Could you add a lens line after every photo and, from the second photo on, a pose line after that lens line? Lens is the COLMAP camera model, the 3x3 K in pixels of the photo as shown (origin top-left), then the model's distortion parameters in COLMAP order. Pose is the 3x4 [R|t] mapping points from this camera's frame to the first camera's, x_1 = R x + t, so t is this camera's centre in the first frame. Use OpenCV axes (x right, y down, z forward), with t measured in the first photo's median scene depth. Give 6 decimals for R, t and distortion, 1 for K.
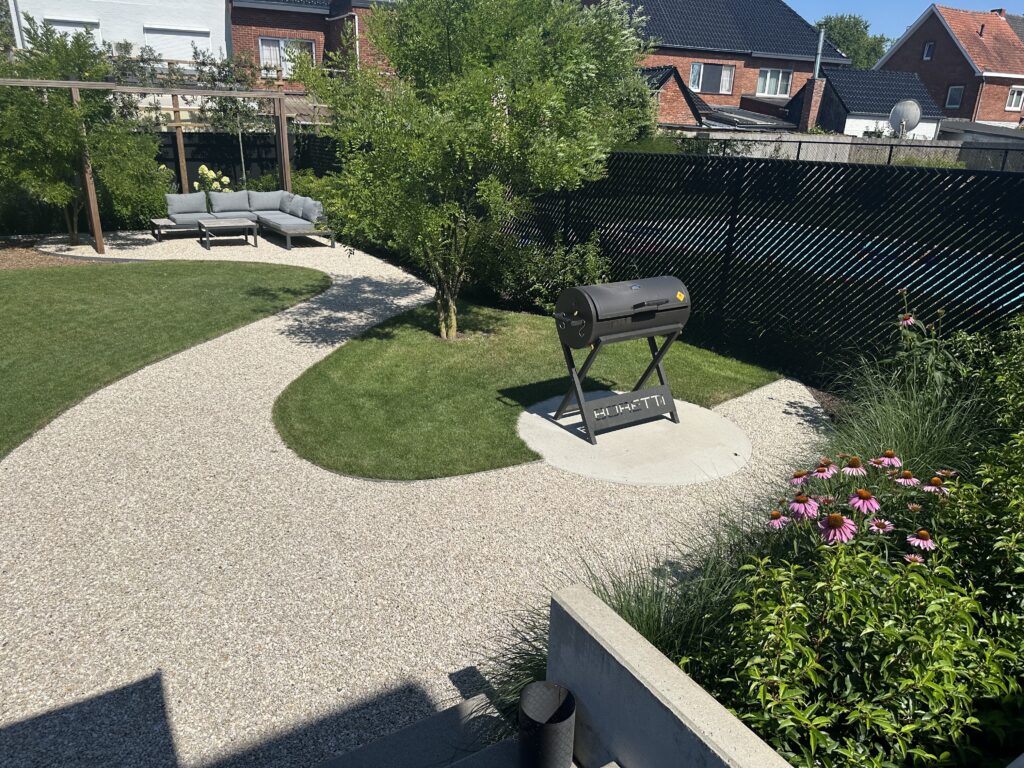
lens RADIAL K [[722.3, 0, 511.9], [0, 722.3, 389.2], [0, 0, 1]] dist [0.079980, -0.098518]
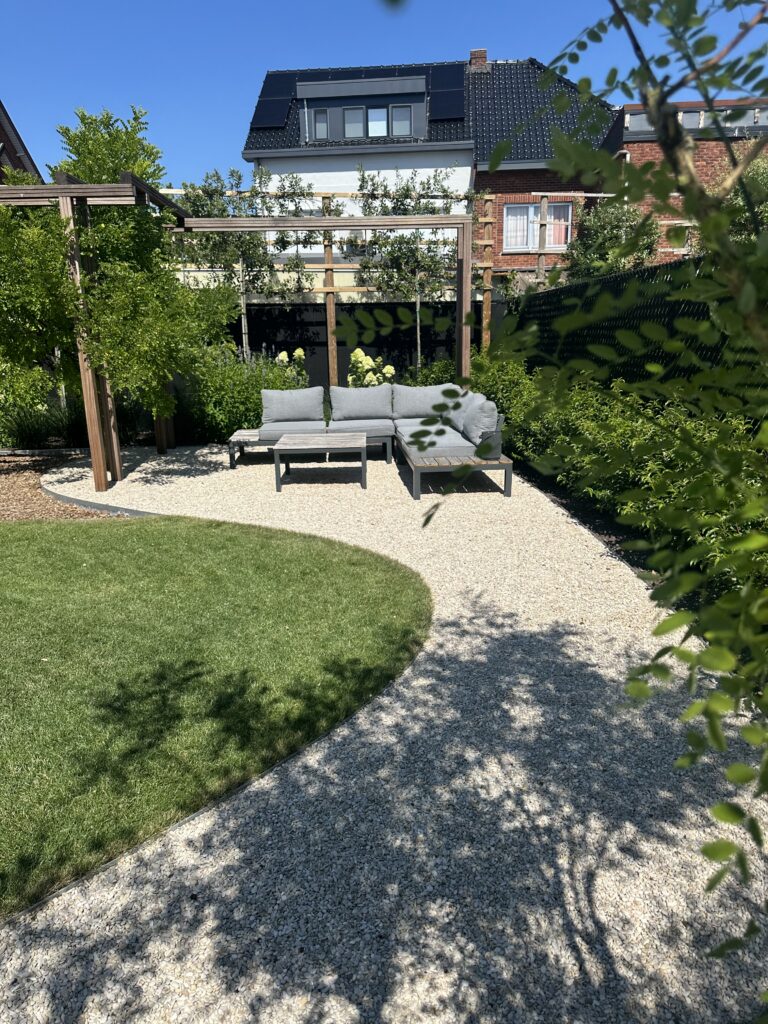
lens RADIAL K [[712.8, 0, 388.1], [0, 712.8, 533.3], [0, 0, 1]] dist [0.002214, -0.025561]
pose [[0.871863, 0.090169, -0.481377, -0.131953], [-0.124573, 0.991407, -0.039919, -0.213715], [0.473641, 0.094771, 0.875604, 0.841355]]
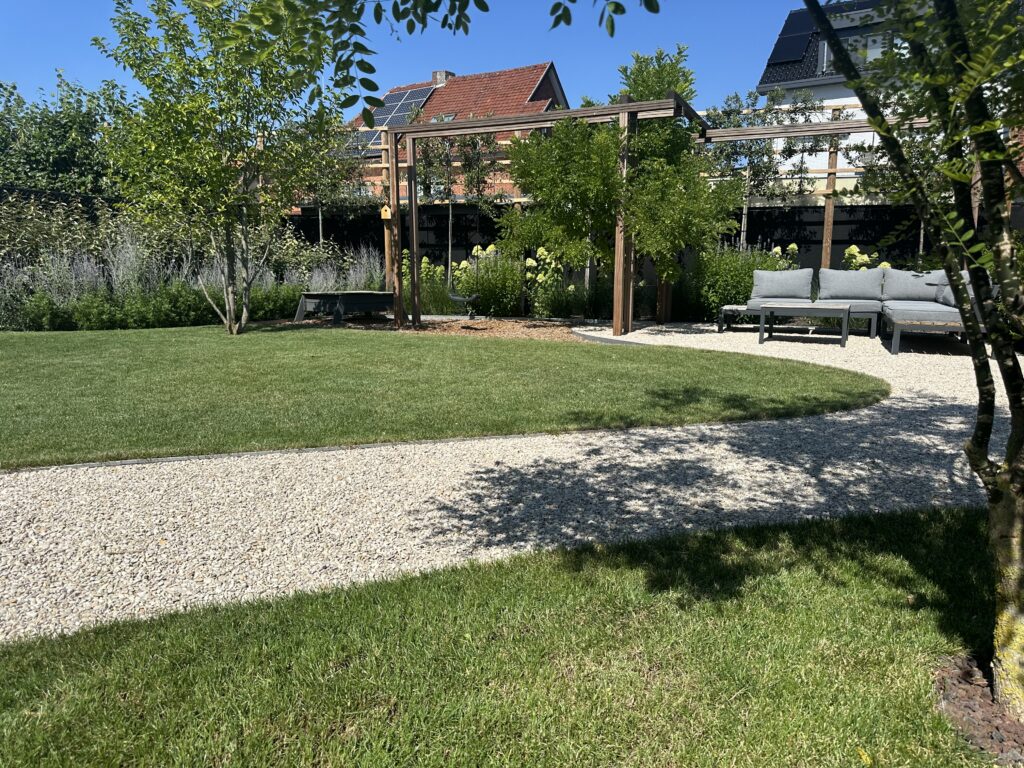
lens RADIAL K [[715.7, 0, 518.5], [0, 715.7, 375.9], [0, 0, 1]] dist [0.132019, -0.206925]
pose [[0.552254, 0.096671, -0.828052, -0.022059], [-0.275509, 0.958611, -0.071833, -0.090656], [0.786836, 0.267806, 0.556030, 0.721380]]
